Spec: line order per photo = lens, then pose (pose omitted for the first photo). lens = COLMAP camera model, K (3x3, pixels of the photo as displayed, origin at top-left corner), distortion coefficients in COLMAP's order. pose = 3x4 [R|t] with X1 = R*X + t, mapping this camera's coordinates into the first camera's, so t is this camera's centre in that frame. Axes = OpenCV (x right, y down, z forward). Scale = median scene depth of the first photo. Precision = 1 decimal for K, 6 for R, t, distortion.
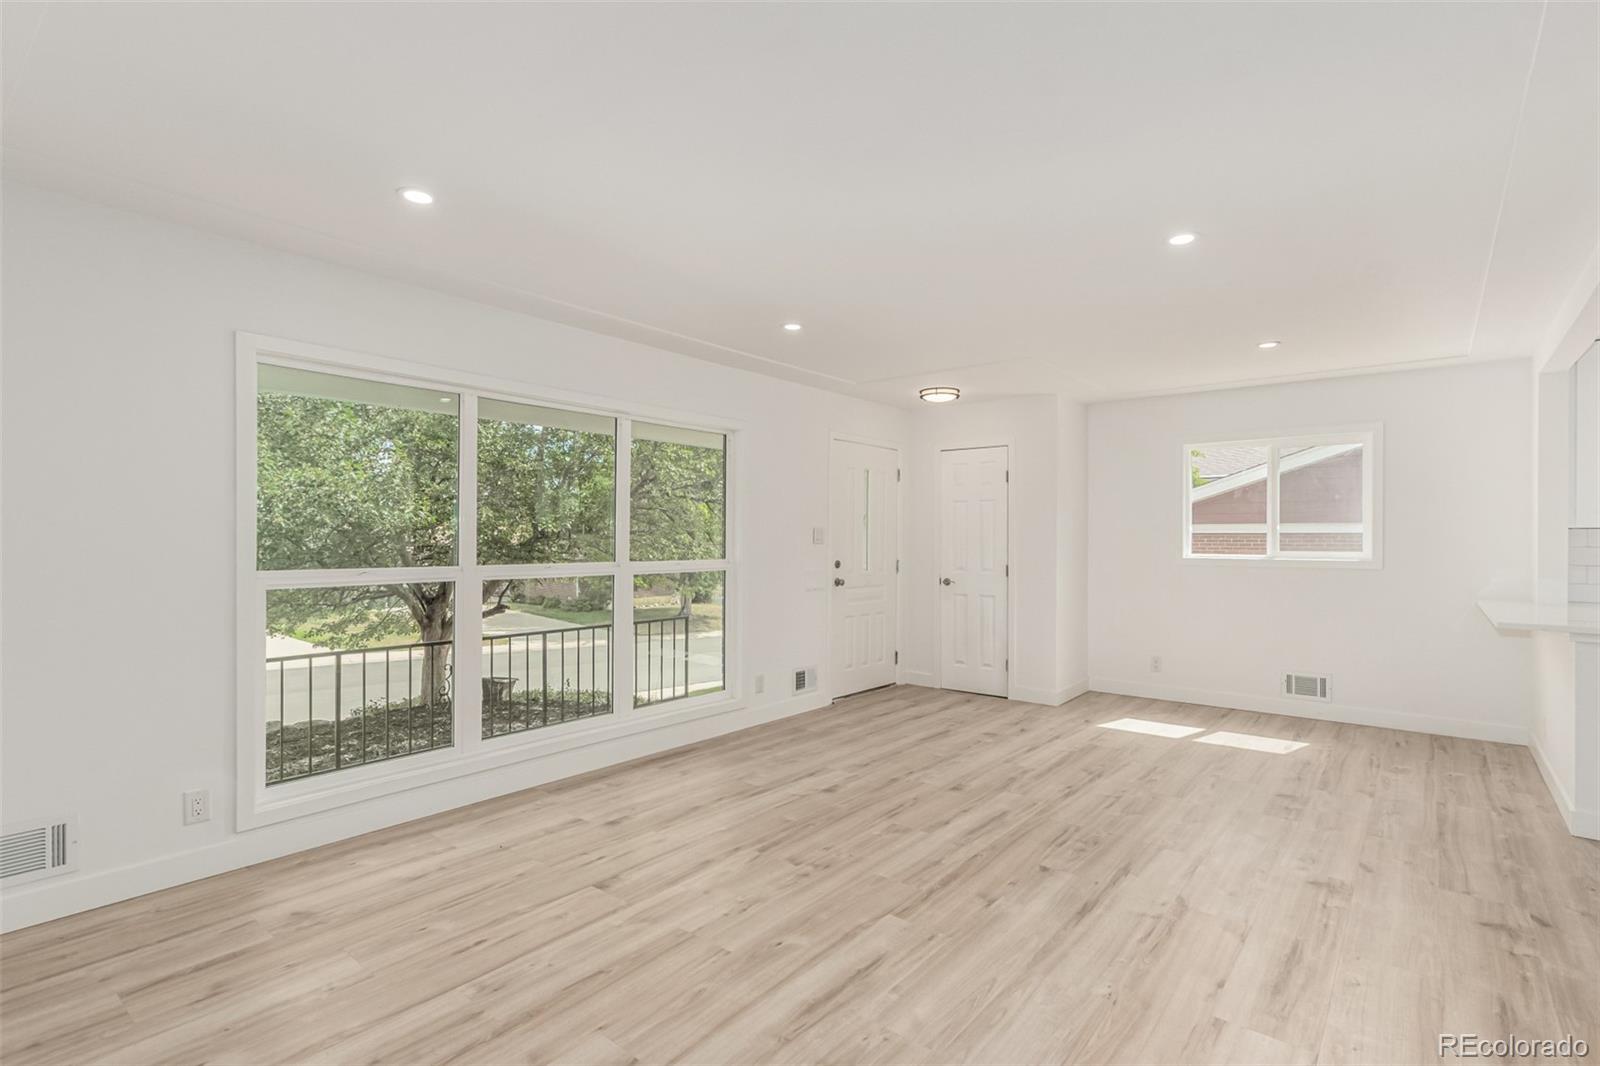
lens RADIAL K [[761.3, 0, 811.4], [0, 761.3, 537.4], [0, 0, 1]] dist [0.011468, -0.002658]
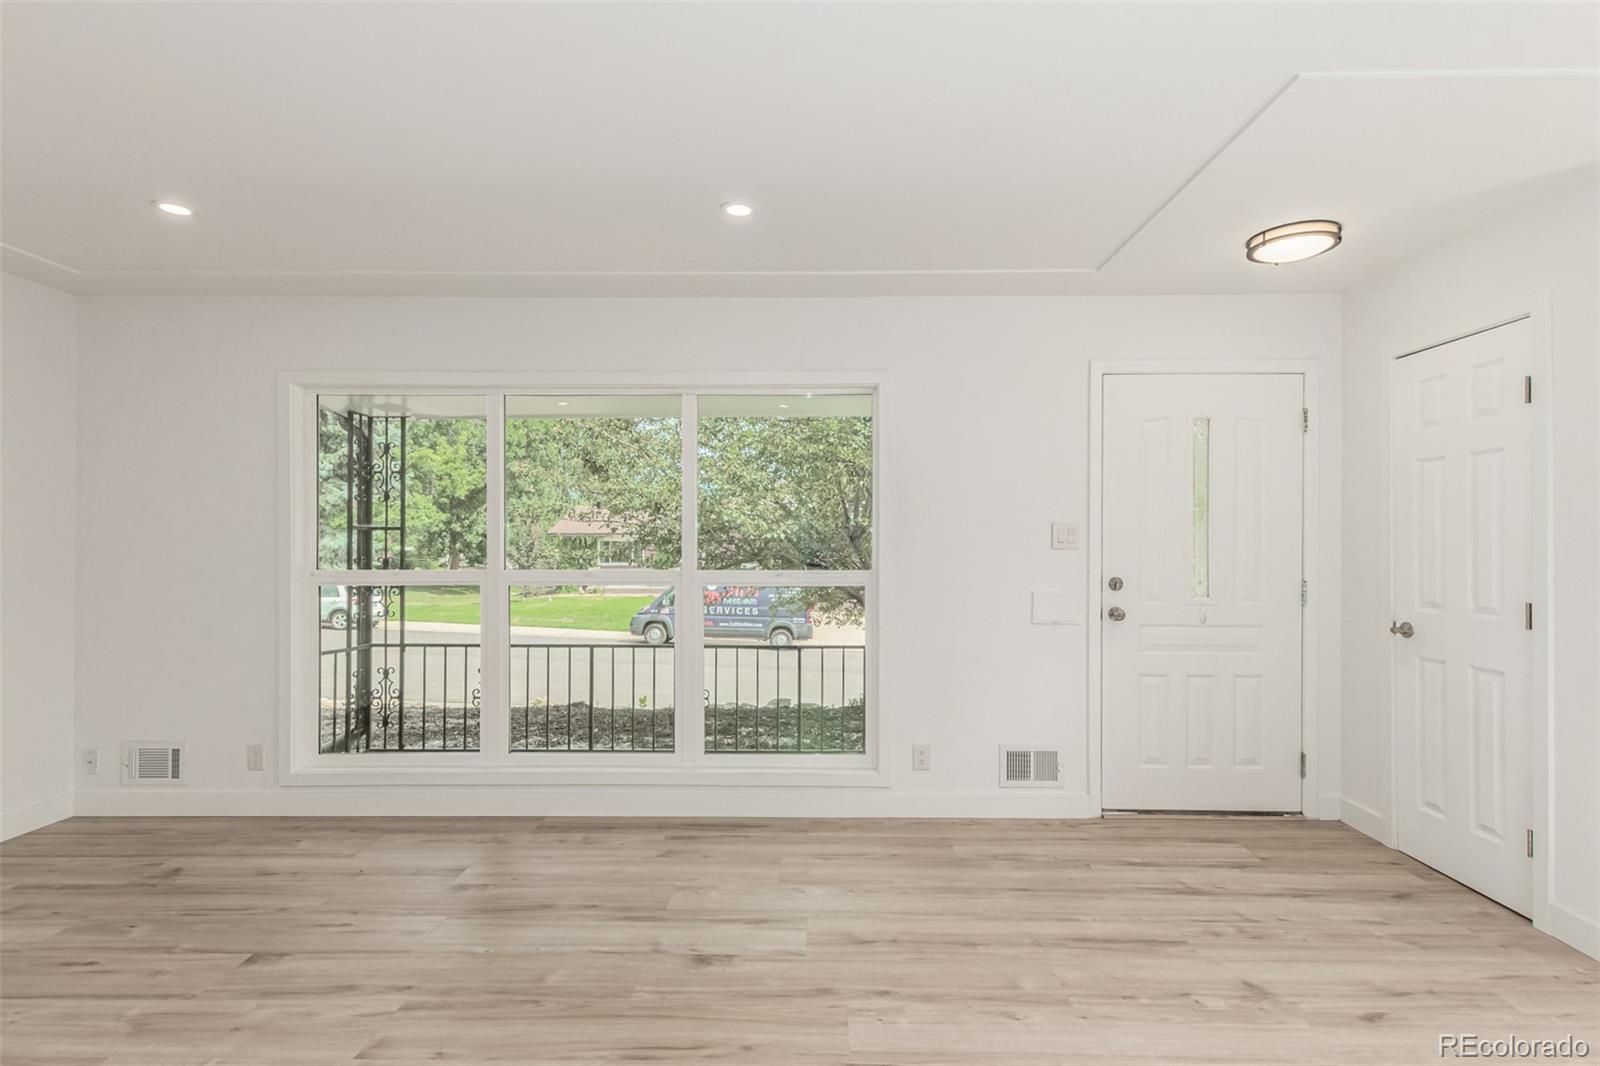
lens RADIAL K [[761.3, 0, 815.7], [0, 761.3, 537.0], [0, 0, 1]] dist [0.011468, -0.002658]
pose [[0.617291, -0.010027, -0.786671, 0.619304], [0.004573, 0.999948, -0.009156, 0.005259], [0.786721, 0.002055, 0.617305, 0.778188]]
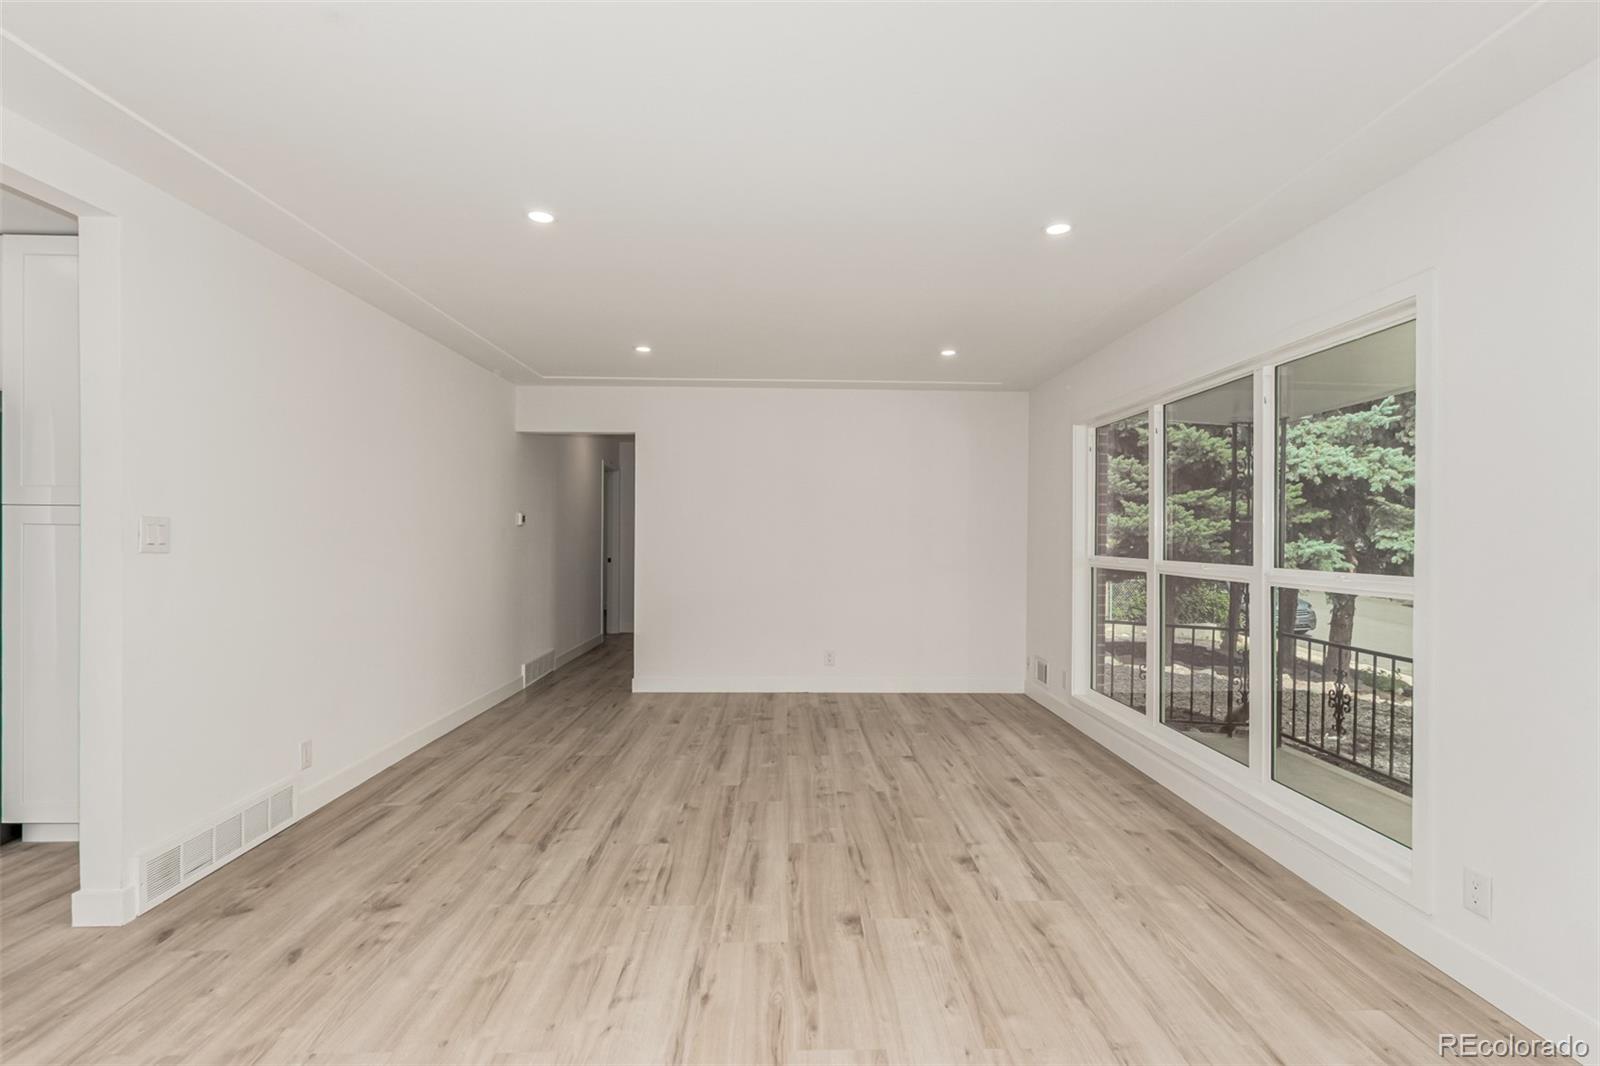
lens RADIAL K [[761.3, 0, 796.3], [0, 761.3, 535.2], [0, 0, 1]] dist [0.011468, -0.002658]
pose [[-0.772563, -0.008317, -0.634884, 0.716073], [-0.007158, 0.999965, -0.004389, 0.012018], [0.634898, 0.001153, -0.772595, 1.653101]]
